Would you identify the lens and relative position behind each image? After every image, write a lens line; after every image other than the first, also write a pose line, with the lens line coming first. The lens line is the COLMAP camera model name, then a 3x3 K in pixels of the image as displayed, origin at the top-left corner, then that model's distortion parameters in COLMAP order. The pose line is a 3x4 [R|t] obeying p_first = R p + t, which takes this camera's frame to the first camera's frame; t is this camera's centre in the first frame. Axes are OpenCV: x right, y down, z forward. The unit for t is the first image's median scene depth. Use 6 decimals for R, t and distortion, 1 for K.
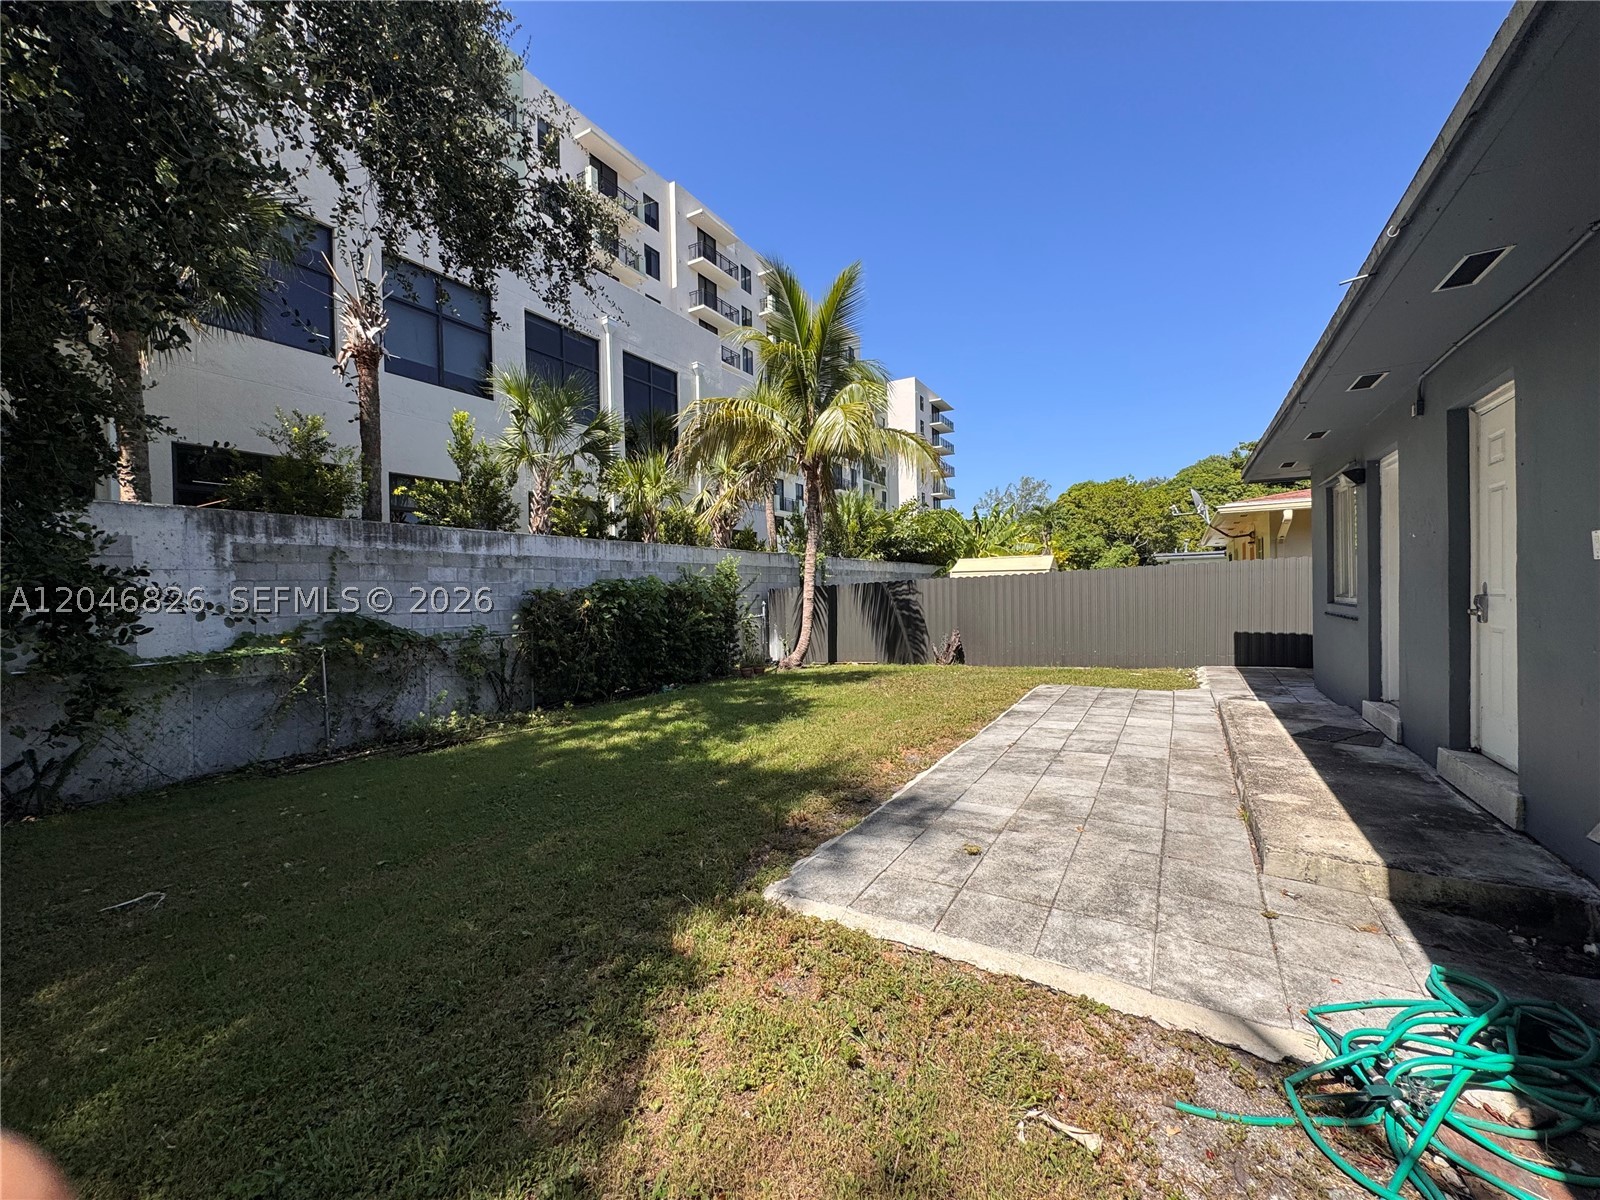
lens RADIAL K [[636.7, 0, 794.0], [0, 636.7, 596.8], [0, 0, 1]] dist [0.000459, -0.000064]
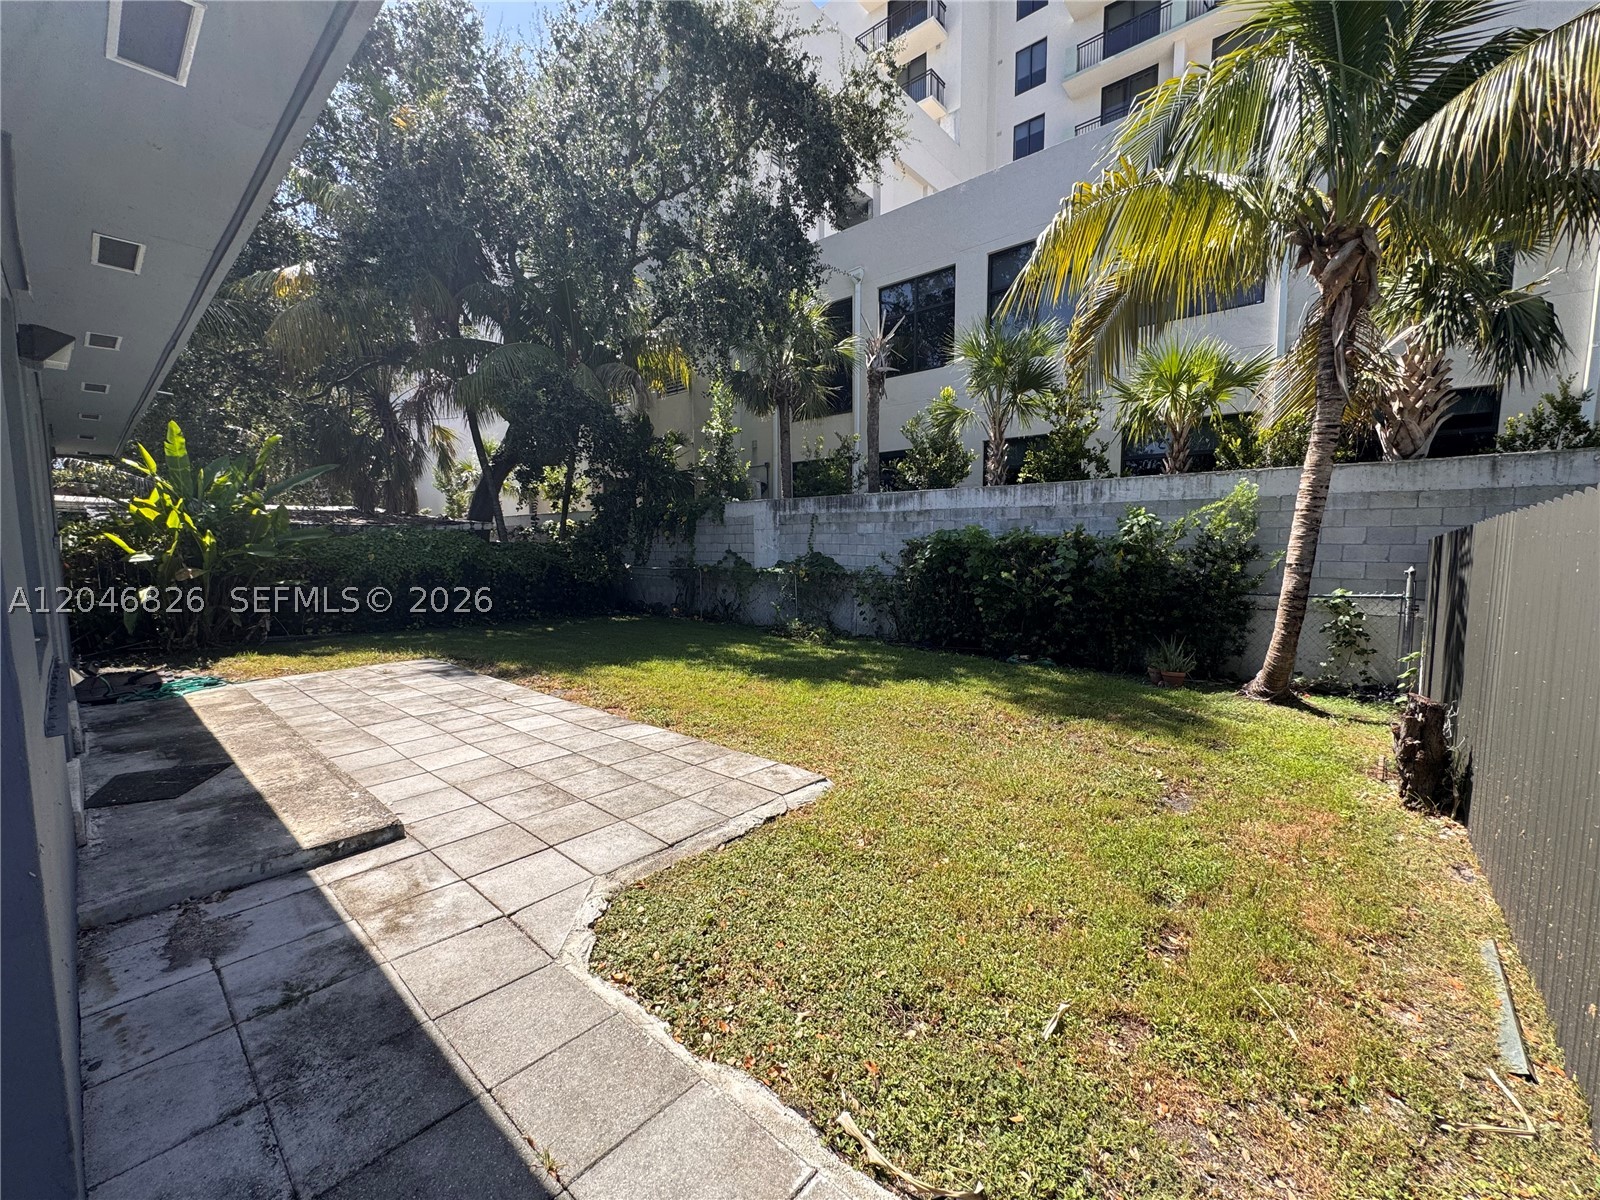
lens RADIAL K [[636.7, 0, 798.4], [0, 636.7, 586.7], [0, 0, 1]] dist [0.000459, -0.000064]
pose [[-0.183665, 0.083442, -0.979441, 0.820928], [-0.007691, 0.996238, 0.086315, -0.025078], [0.982959, 0.023386, -0.182332, 1.064954]]
